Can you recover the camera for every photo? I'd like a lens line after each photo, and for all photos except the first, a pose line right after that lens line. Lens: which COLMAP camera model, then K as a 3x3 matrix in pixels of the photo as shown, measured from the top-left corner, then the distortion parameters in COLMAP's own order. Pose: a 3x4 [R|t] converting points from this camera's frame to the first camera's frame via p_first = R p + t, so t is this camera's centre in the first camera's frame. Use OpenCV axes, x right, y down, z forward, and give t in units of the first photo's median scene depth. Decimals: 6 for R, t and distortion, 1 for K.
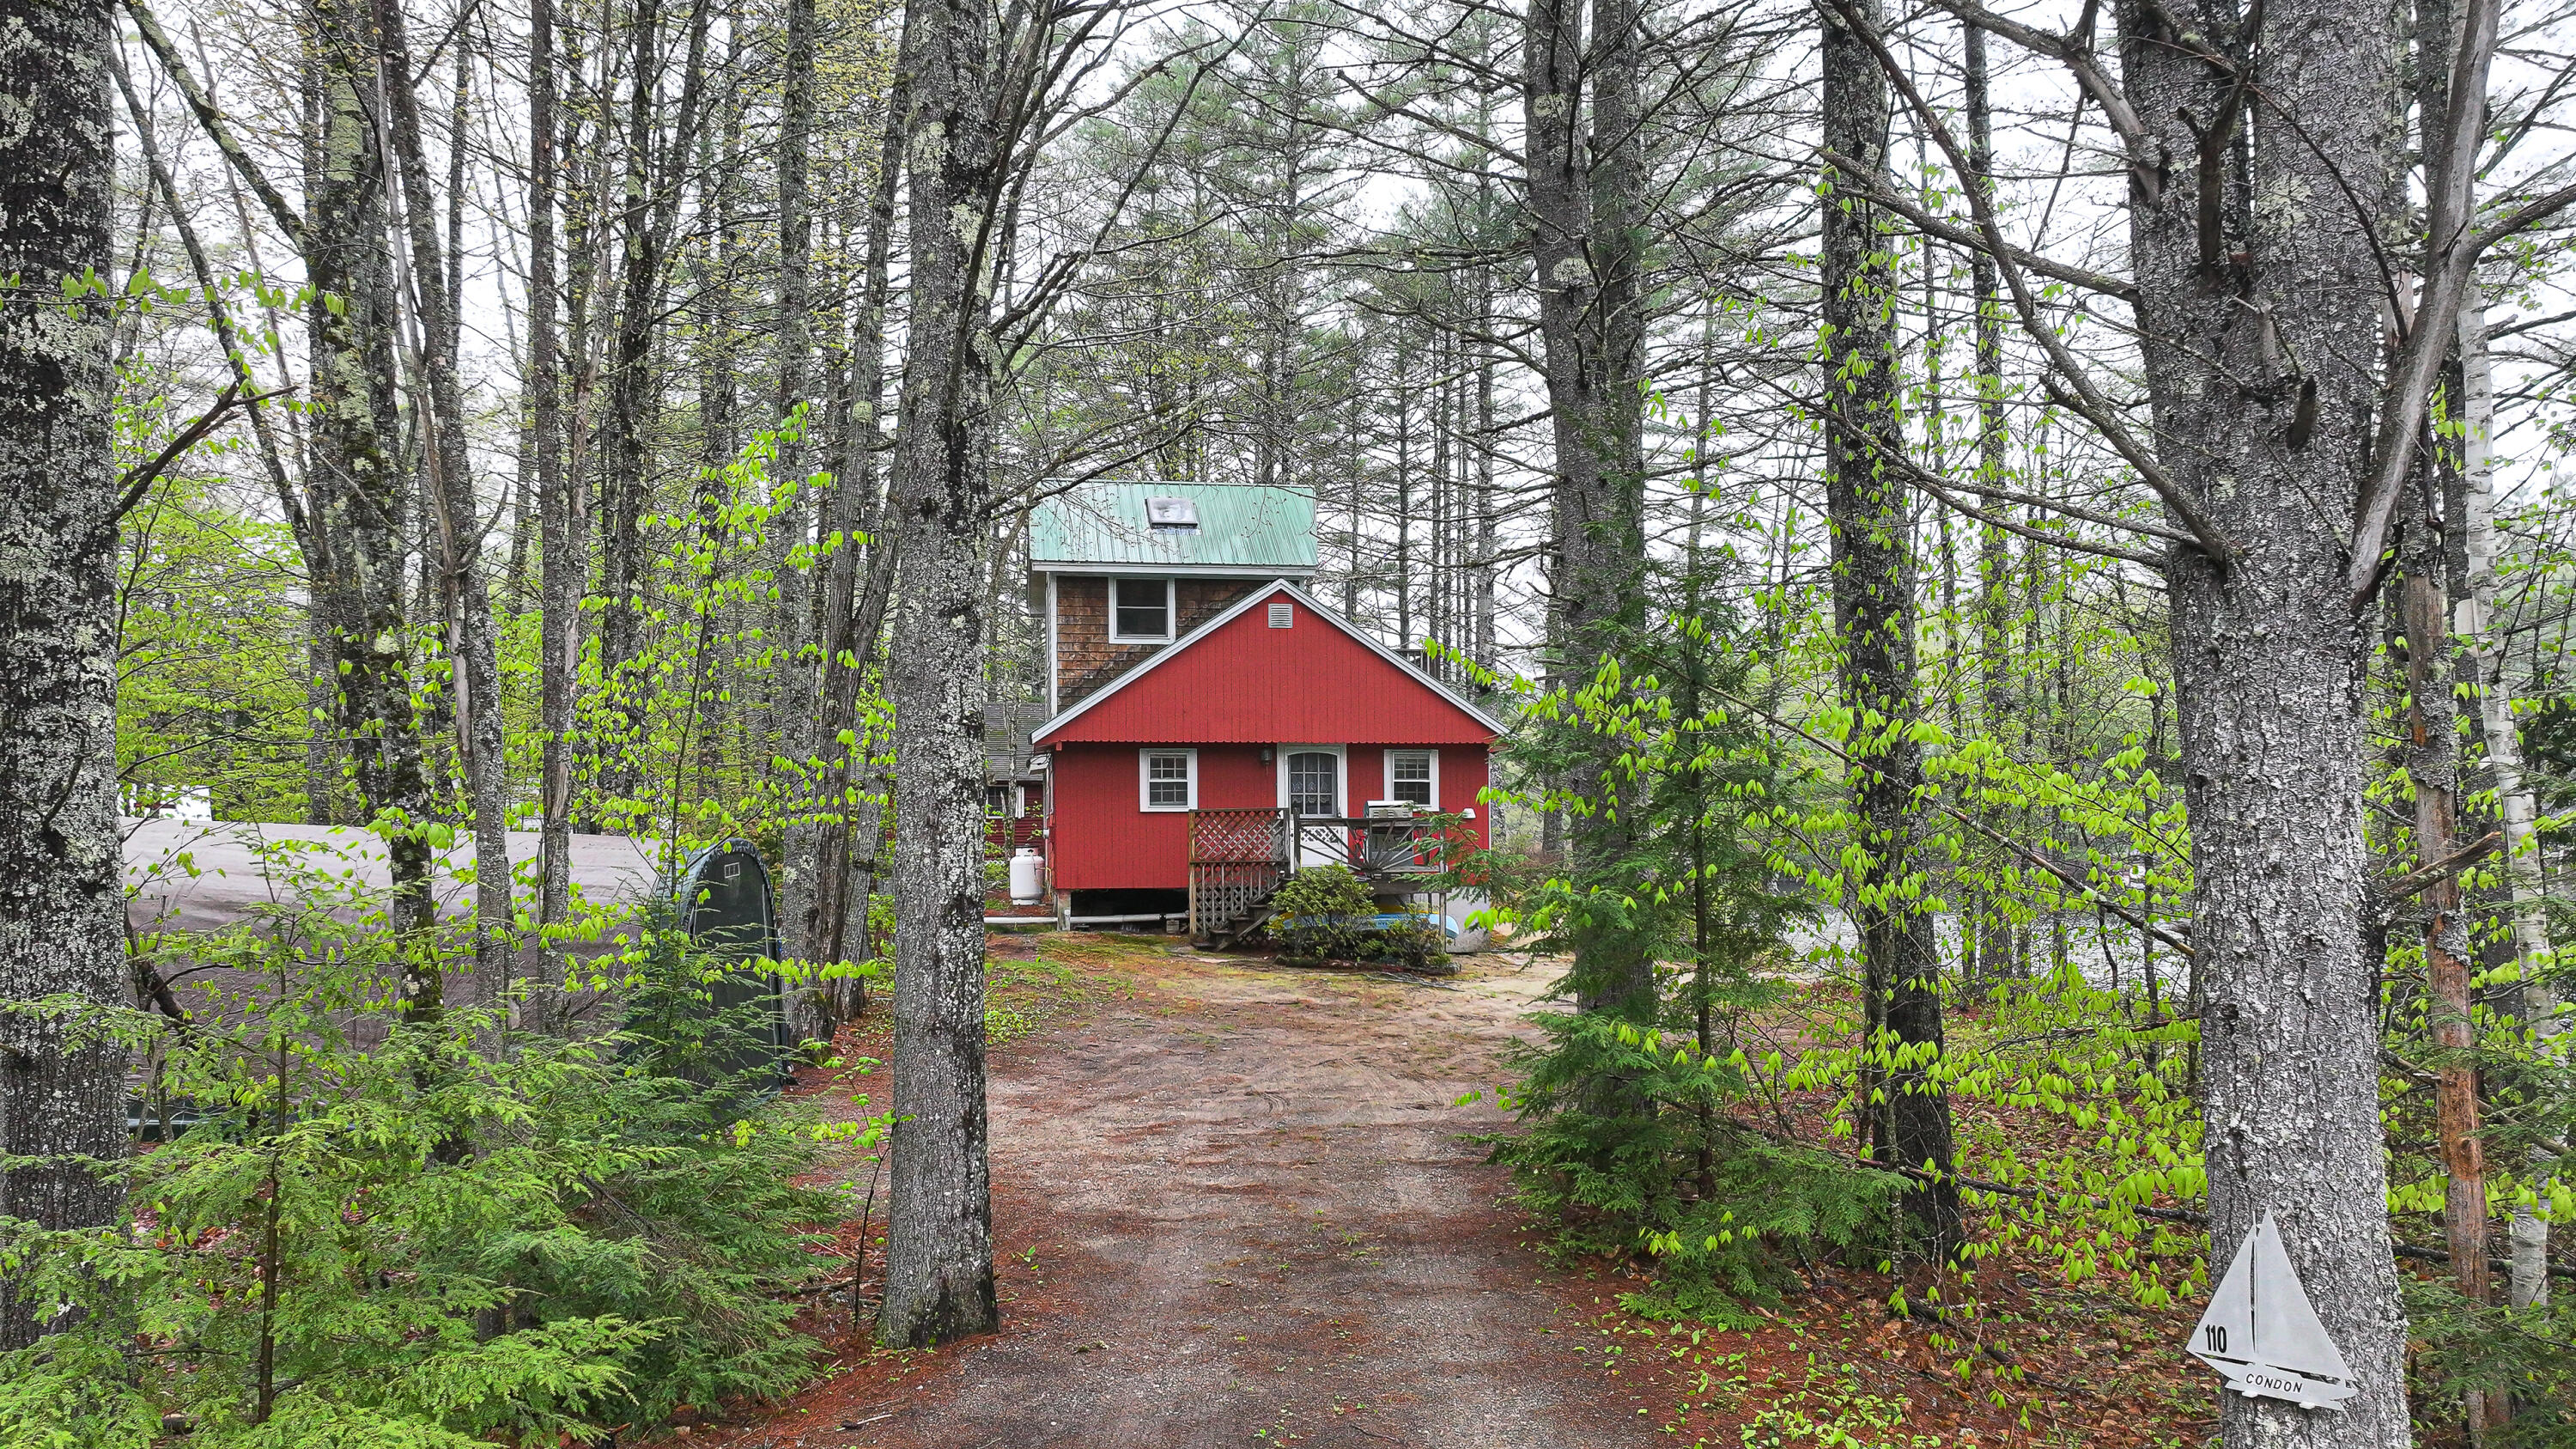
lens RADIAL K [[1808.2, 0, 1288.0], [0, 1808.2, 724.5], [0, 0, 1]] dist [0.000267, 0.006465]
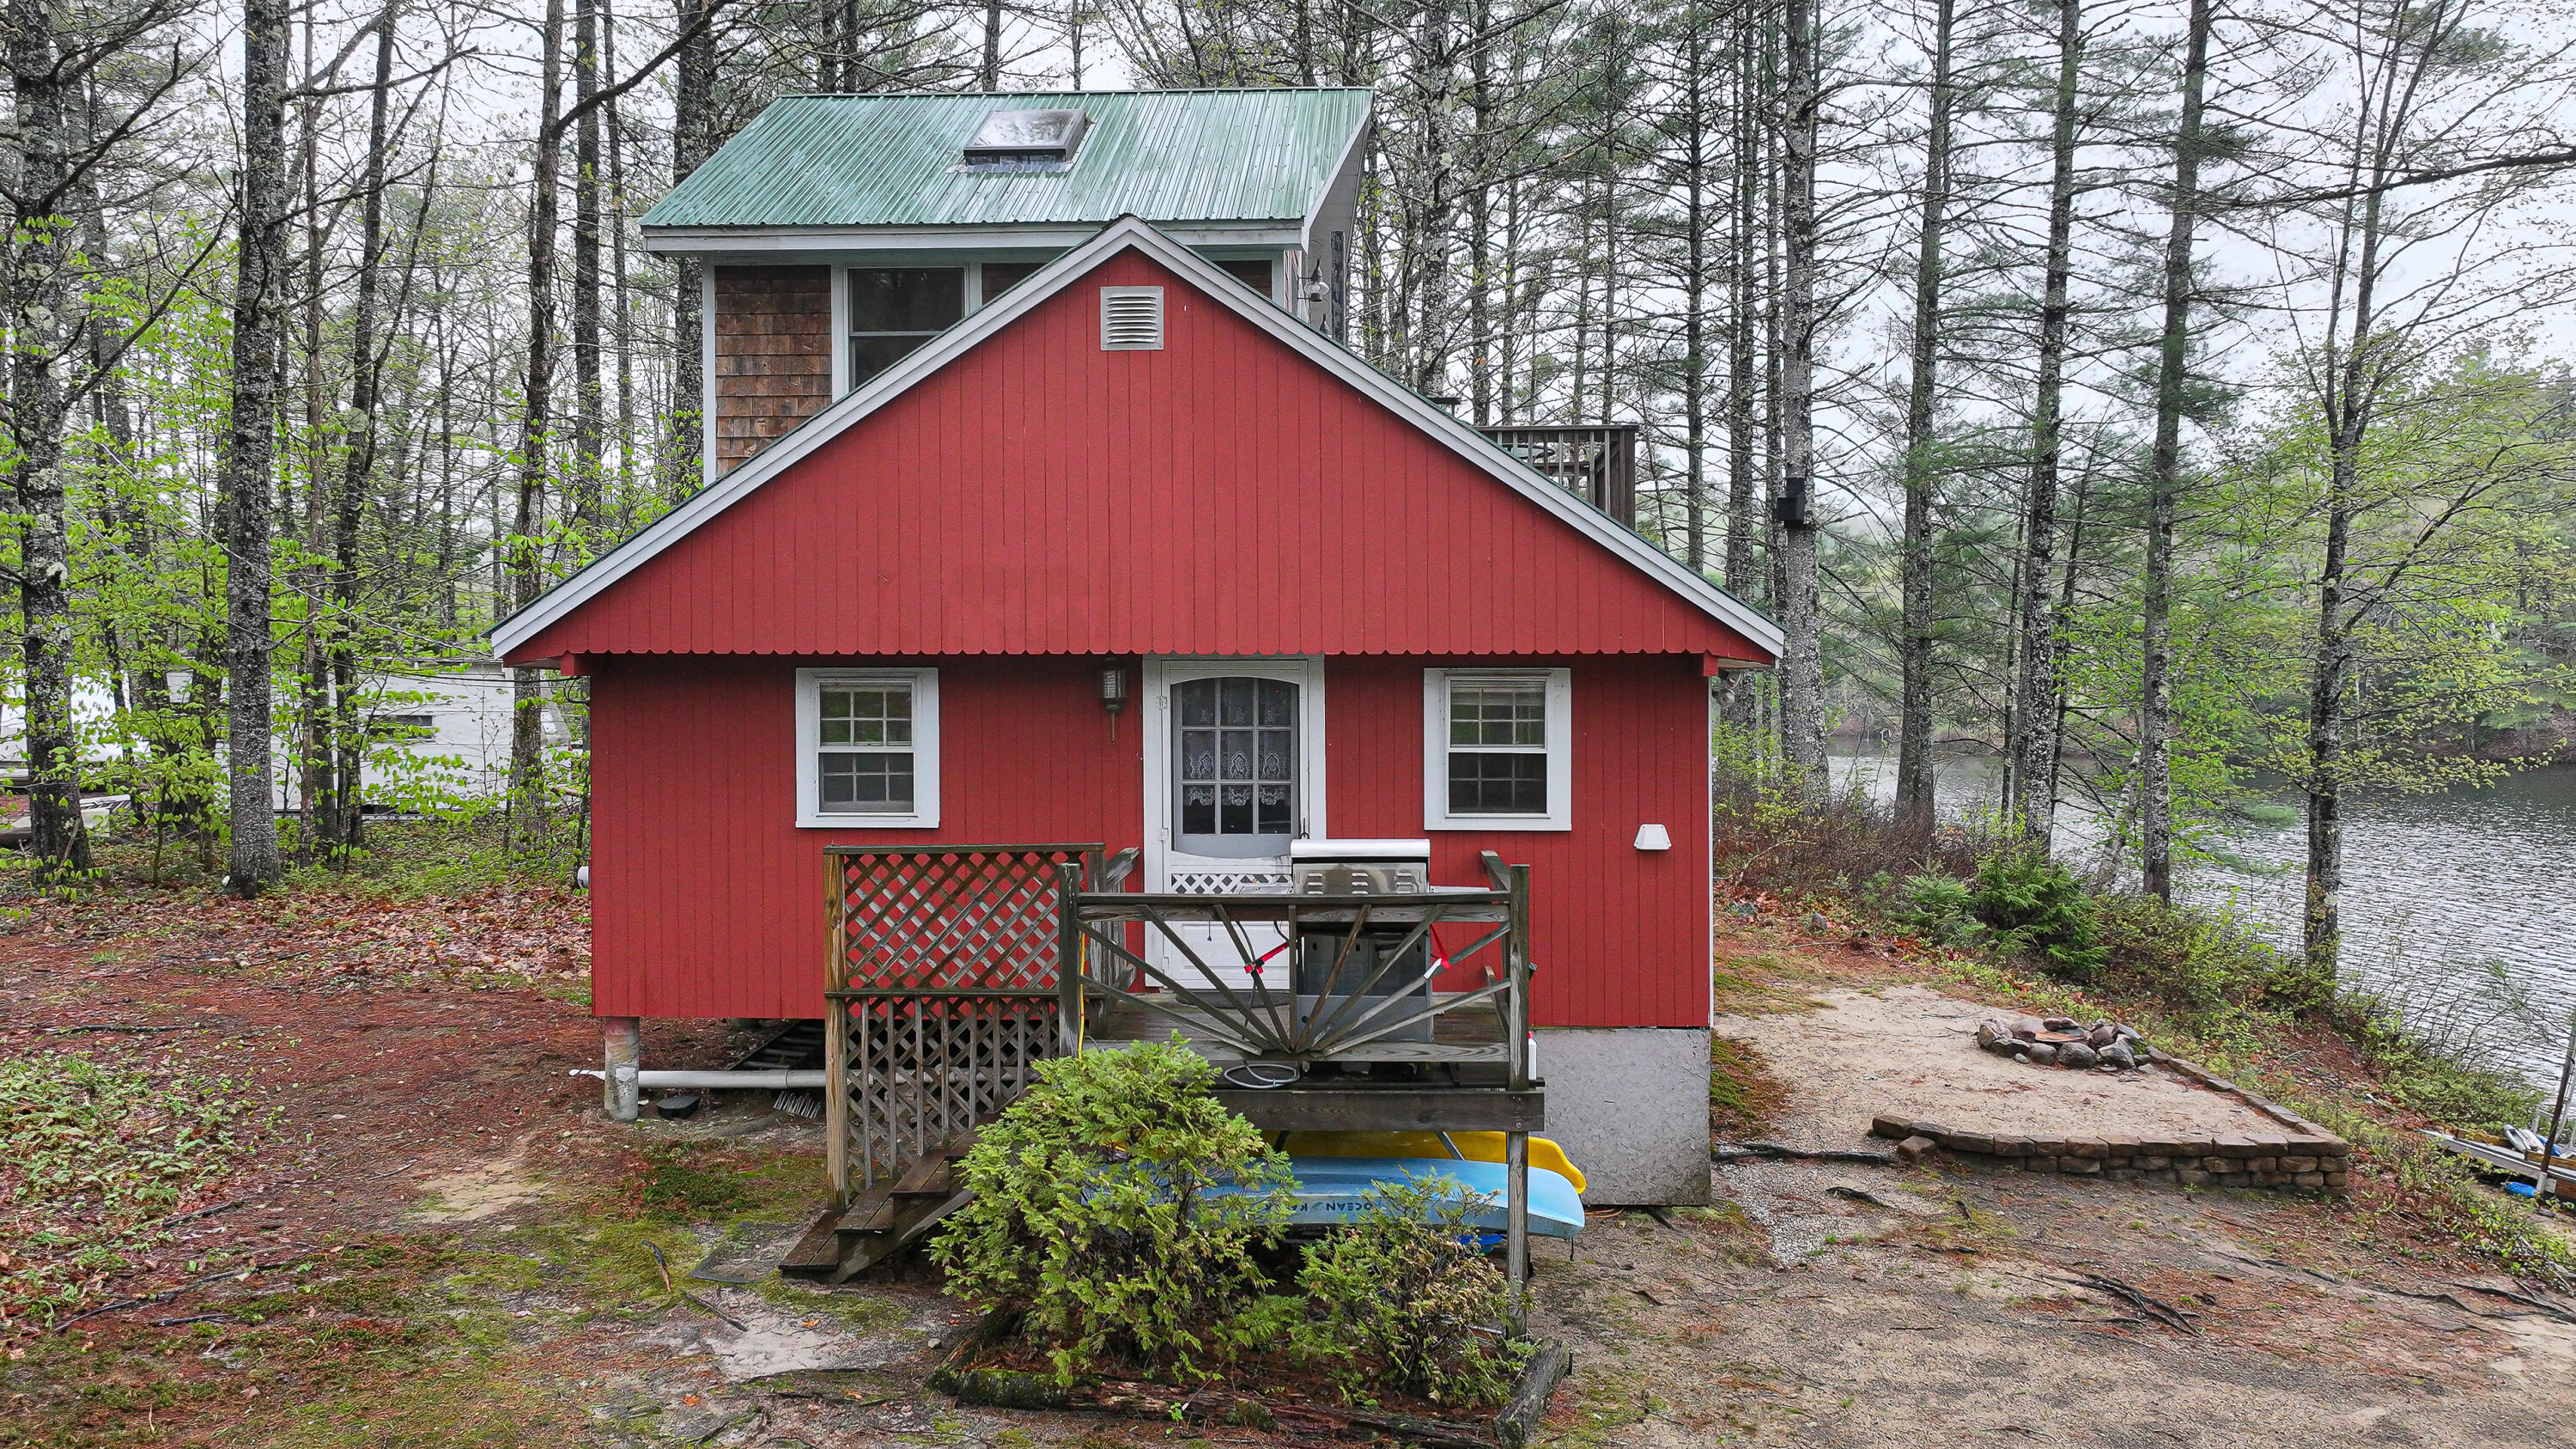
lens RADIAL K [[1811.7, 0, 1325.6], [0, 1811.7, 701.0], [0, 0, 1]] dist [0.003111, 0.008444]
pose [[0.985248, 0.008730, -0.170908, 0.100231], [0.003595, 0.997422, 0.071671, -0.007281], [0.171093, -0.071228, 0.982677, 0.629687]]
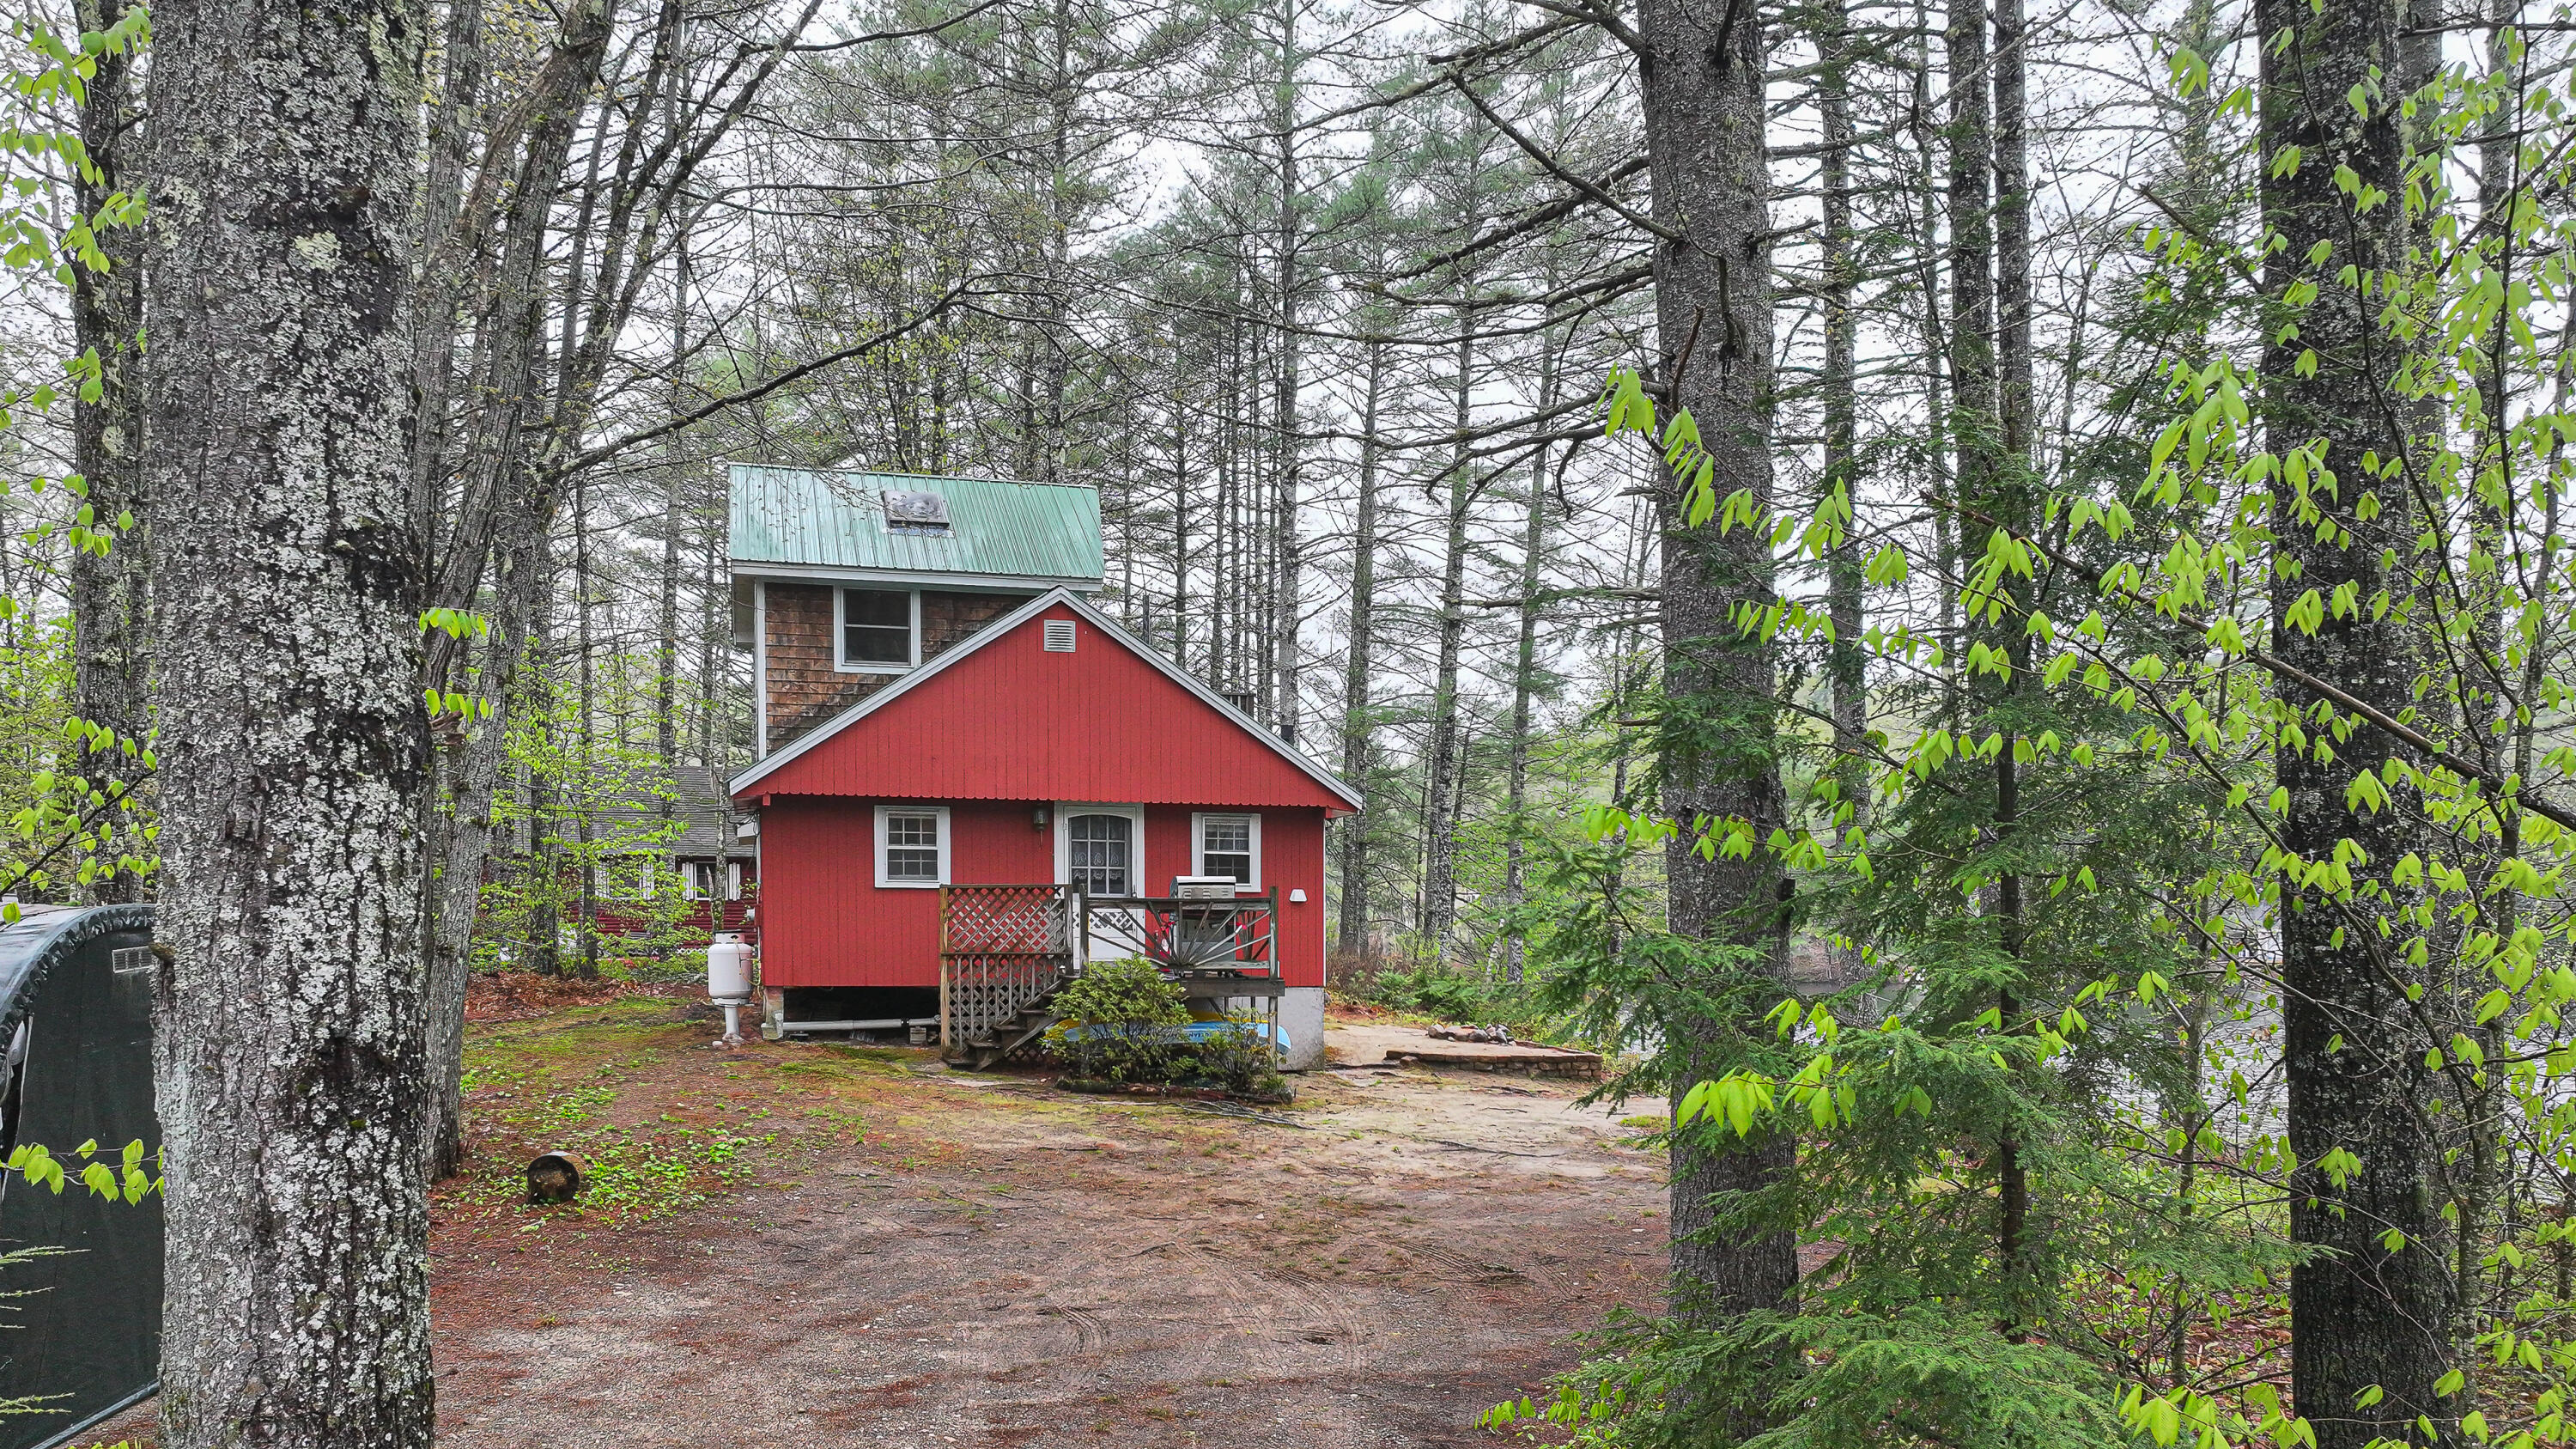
lens RADIAL K [[1836.1, 0, 1253.0], [0, 1836.1, 1000.0], [0, 0, 1]] dist [0.000076, 0.000366]
pose [[0.992802, 0.006273, 0.119600, -0.015385], [-0.018211, 0.994922, 0.098985, 0.015720], [-0.118372, -0.100451, 0.987875, 0.206046]]
